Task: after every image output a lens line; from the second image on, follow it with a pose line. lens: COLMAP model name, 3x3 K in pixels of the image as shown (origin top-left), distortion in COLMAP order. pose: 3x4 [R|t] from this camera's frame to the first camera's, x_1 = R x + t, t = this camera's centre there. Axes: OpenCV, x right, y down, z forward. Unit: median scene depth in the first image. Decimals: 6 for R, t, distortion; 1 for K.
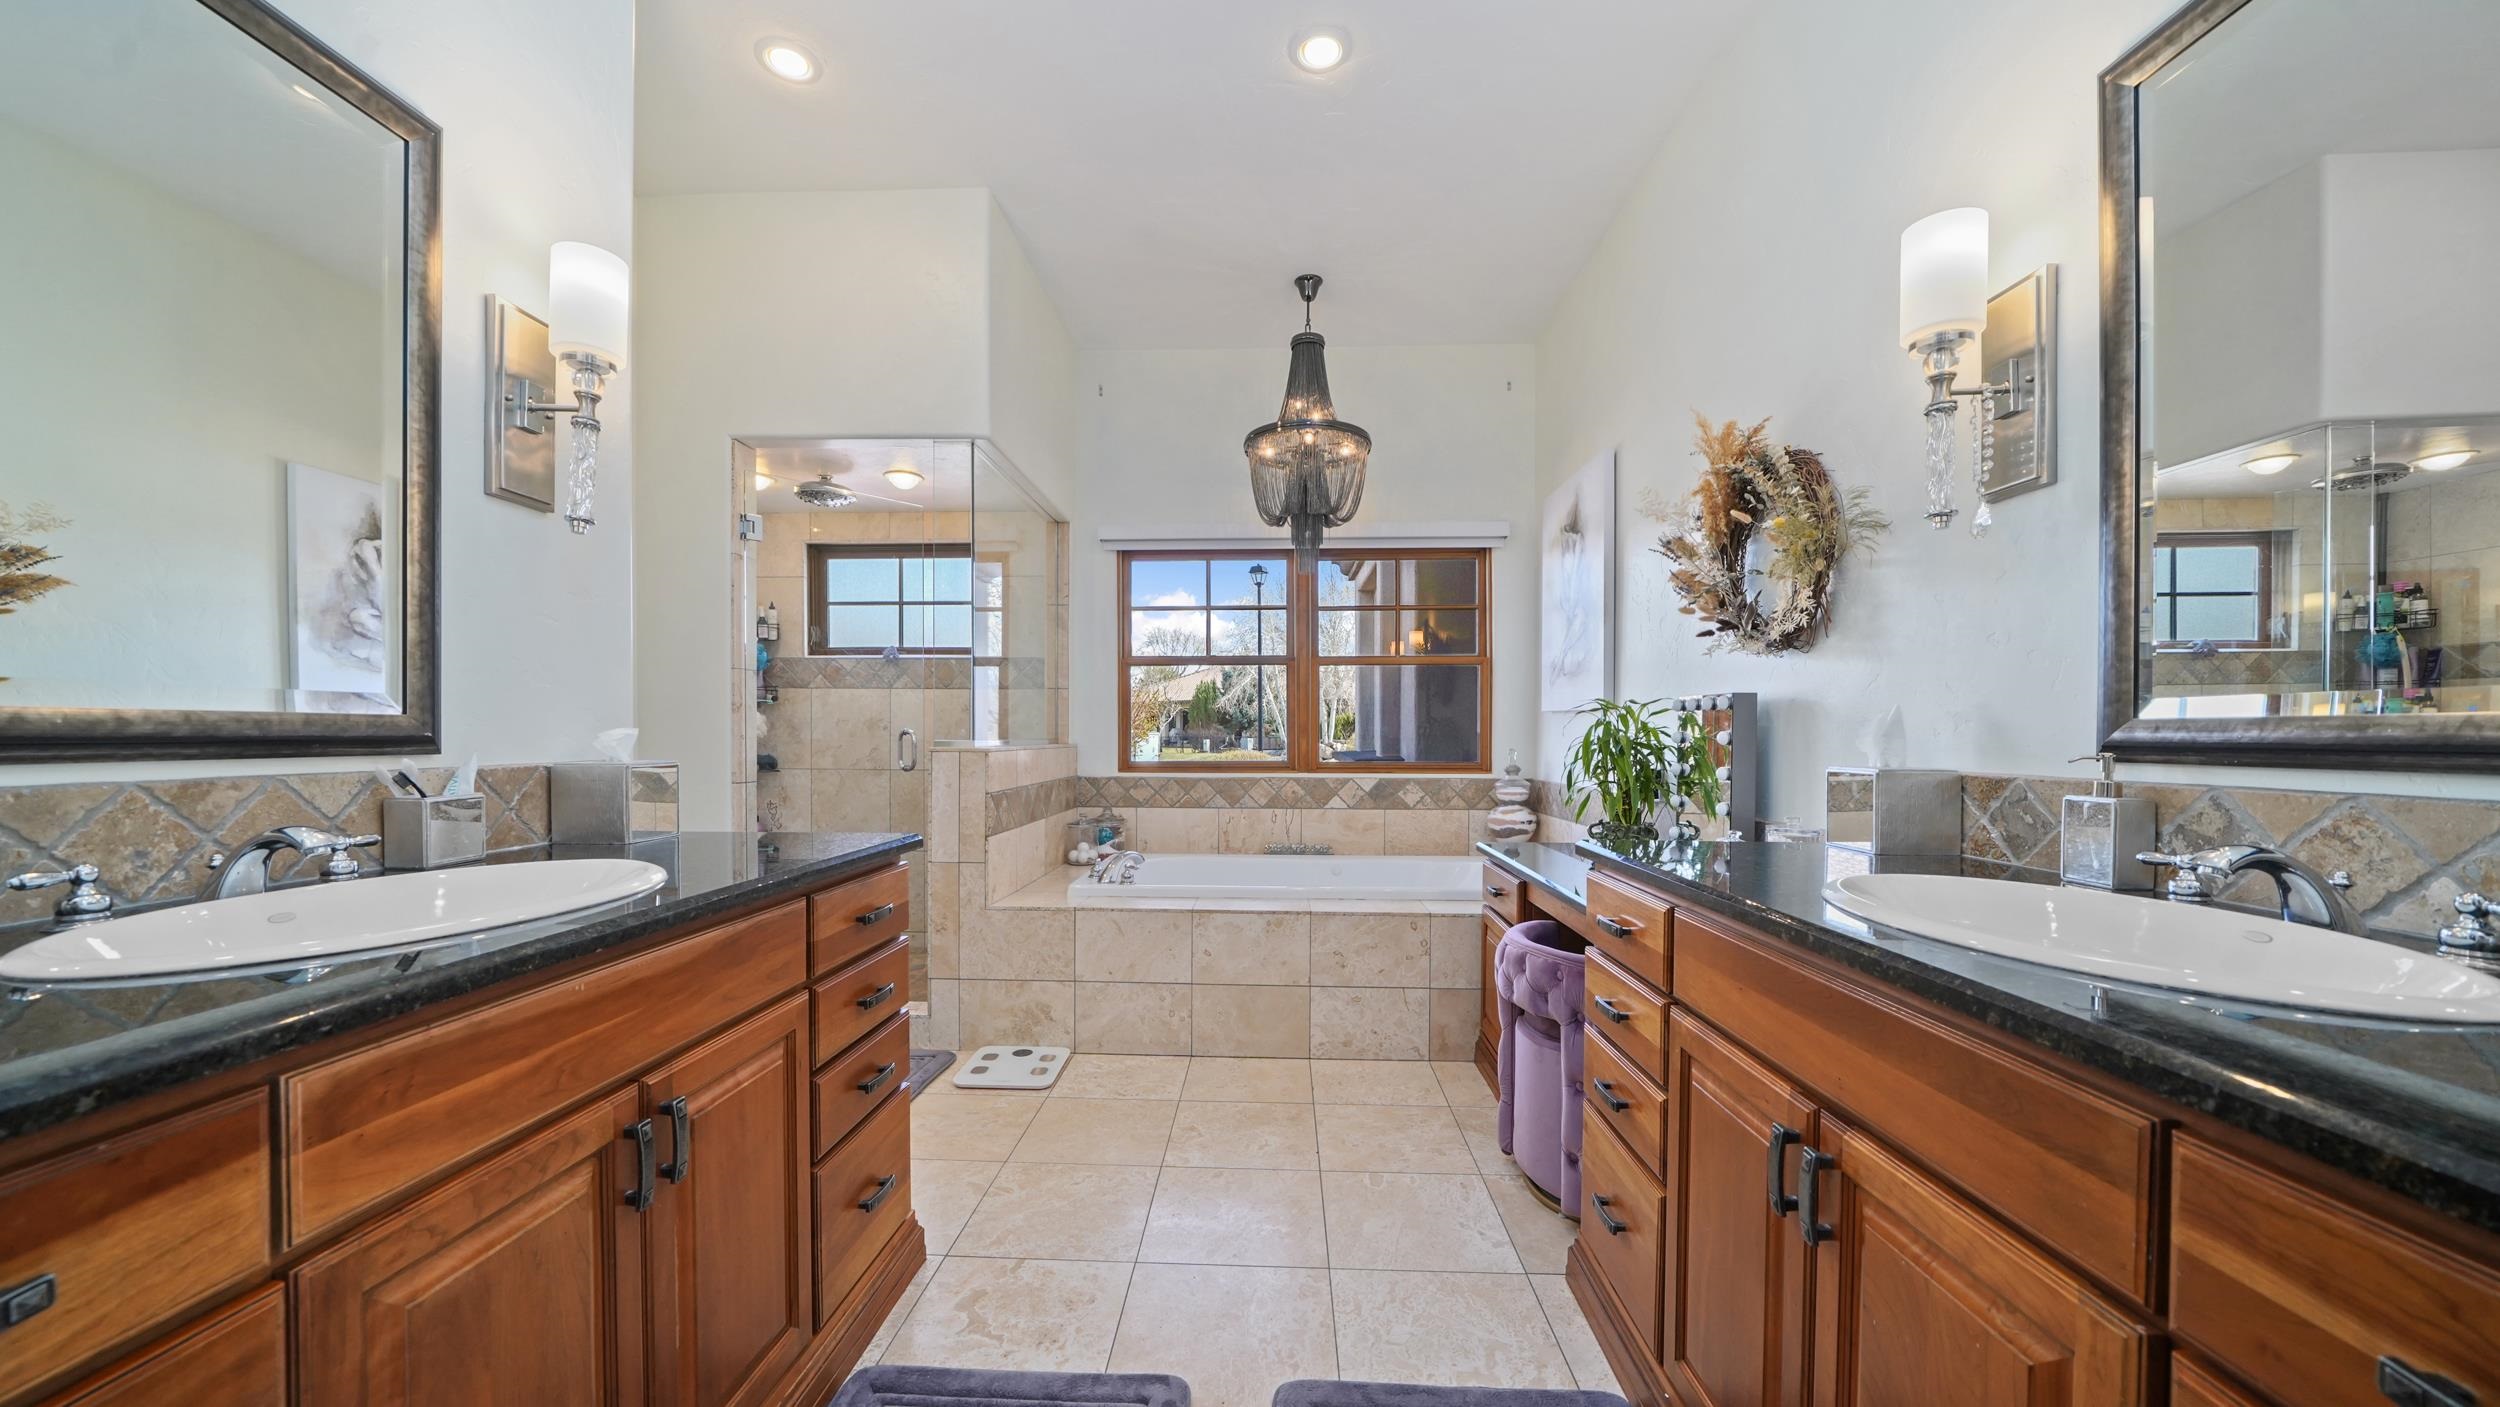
lens RADIAL K [[870.8, 0, 1246.0], [0, 870.8, 729.7], [0, 0, 1]] dist [-0.015669, 0.000262]
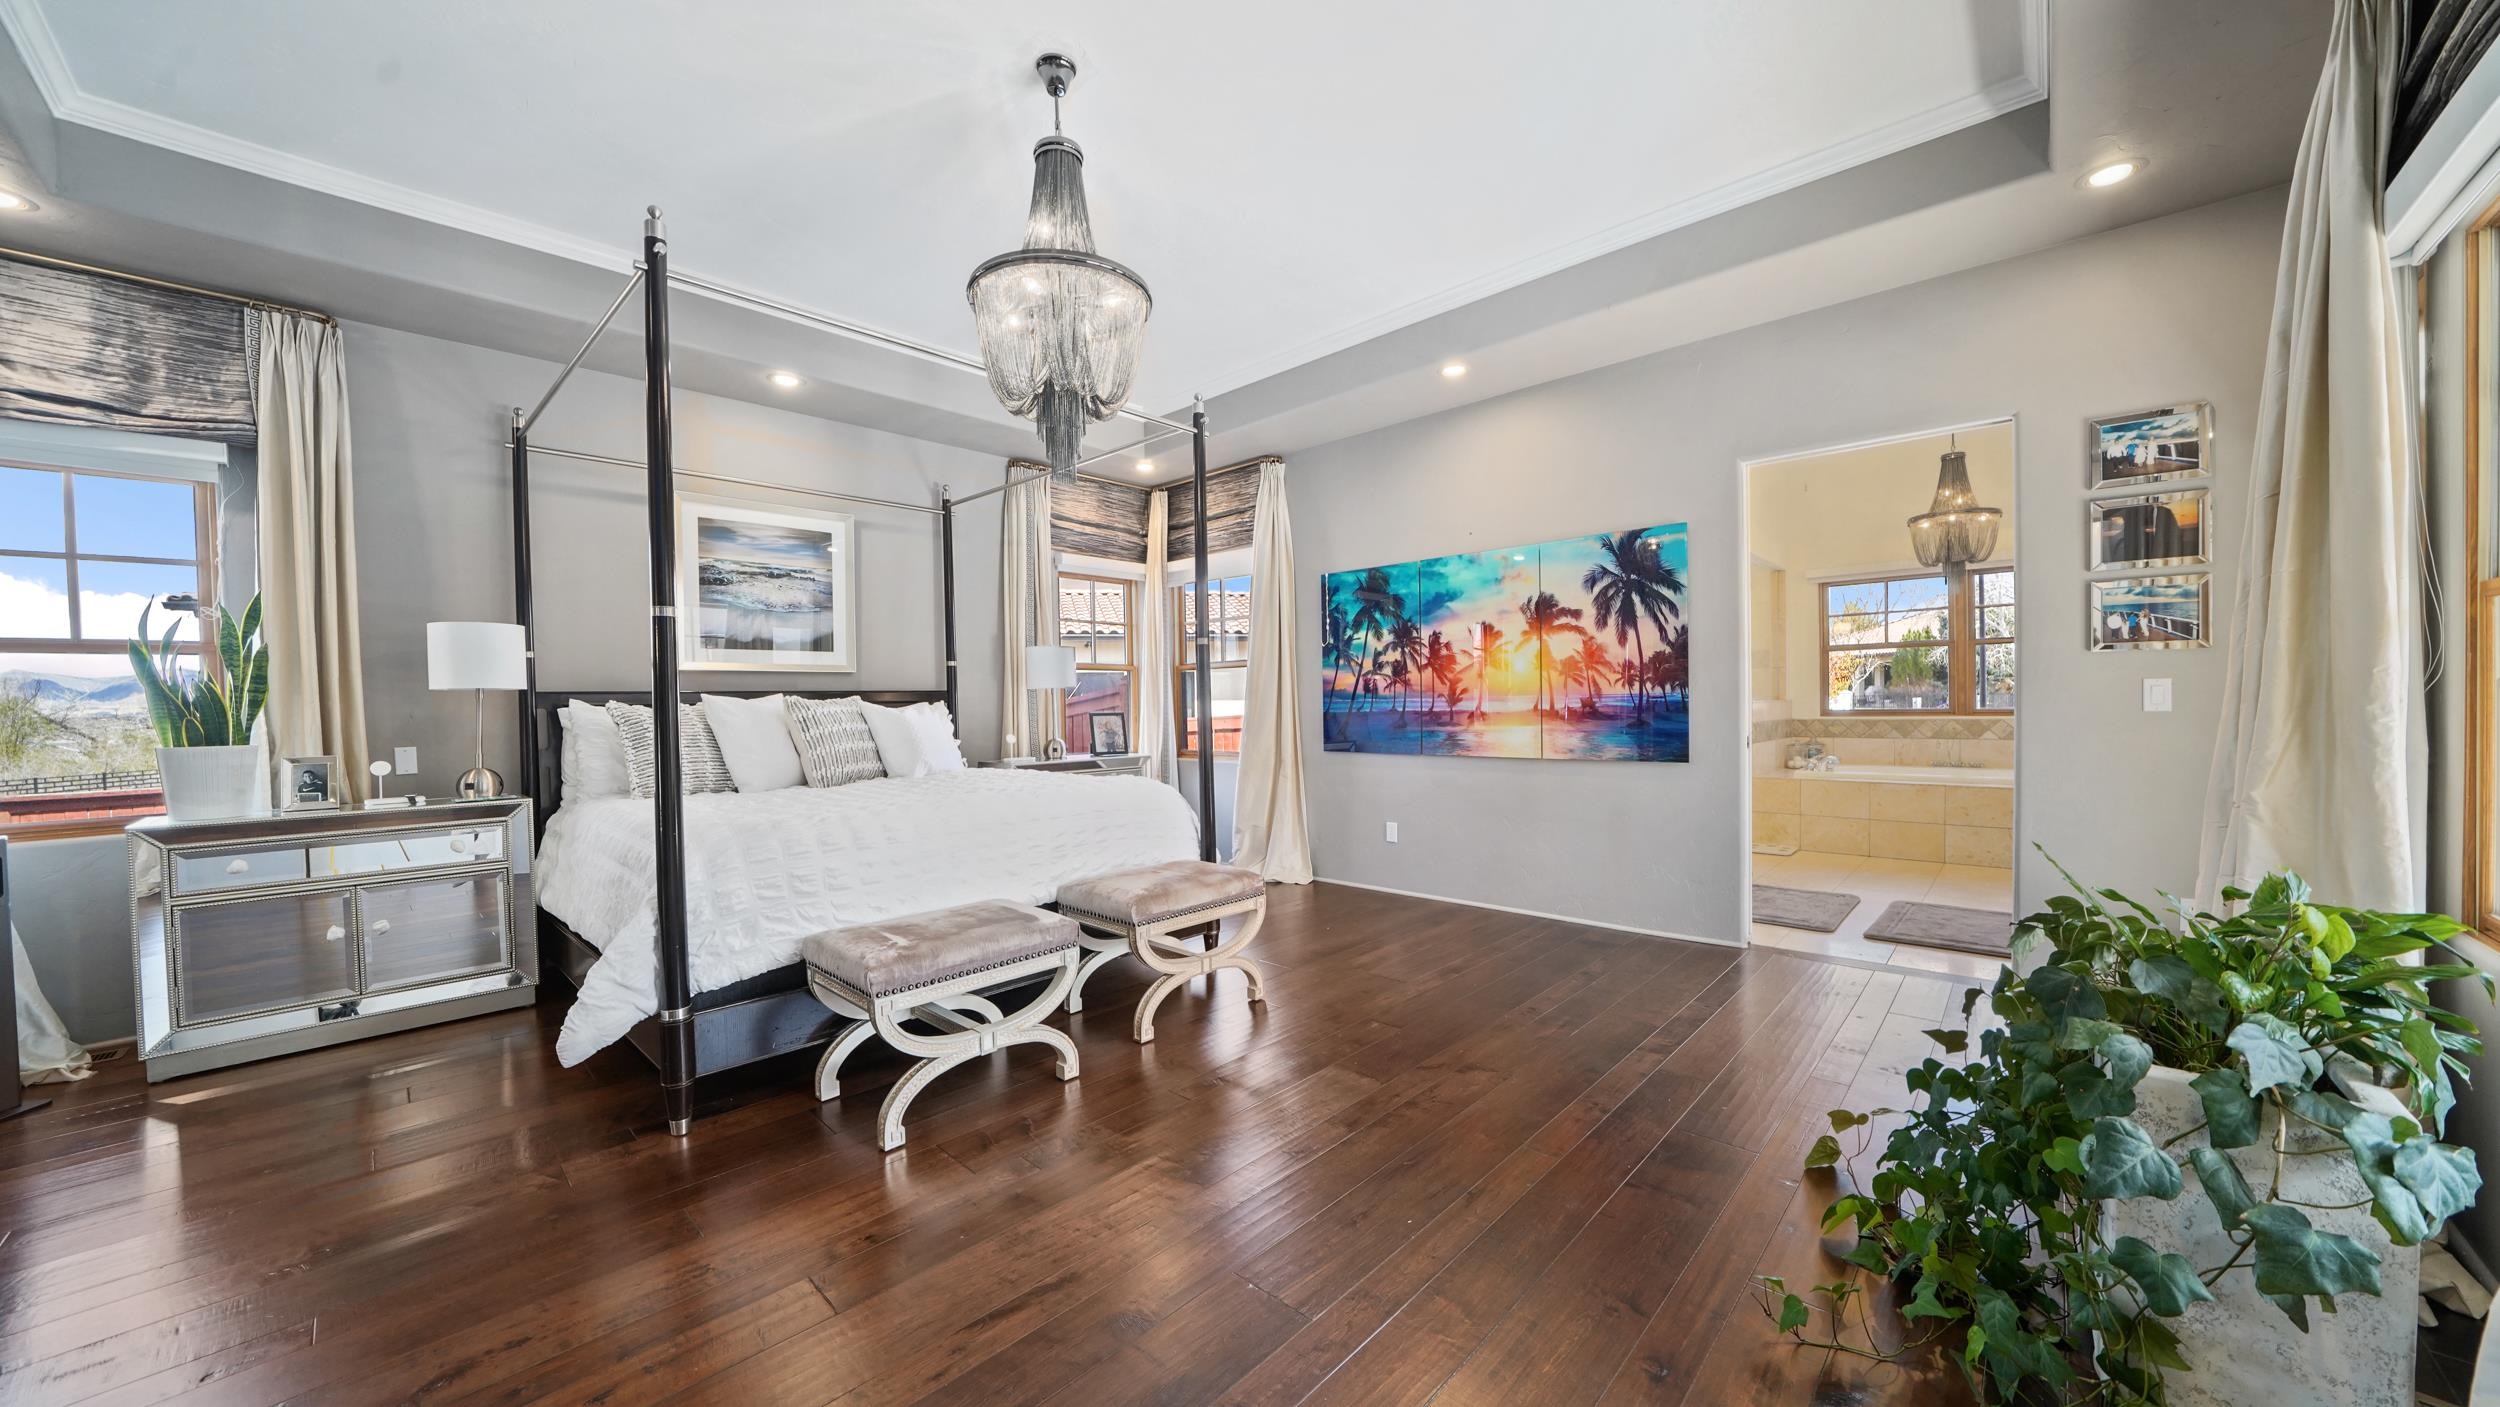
lens RADIAL K [[870.8, 0, 1240.6], [0, 870.8, 713.8], [0, 0, 1]] dist [-0.015669, 0.000262]
pose [[0.755279, -0.004752, -0.655387, 0.102778], [0.020379, 0.999660, 0.016237, -0.005355], [0.655087, -0.025619, 0.755119, -1.005780]]
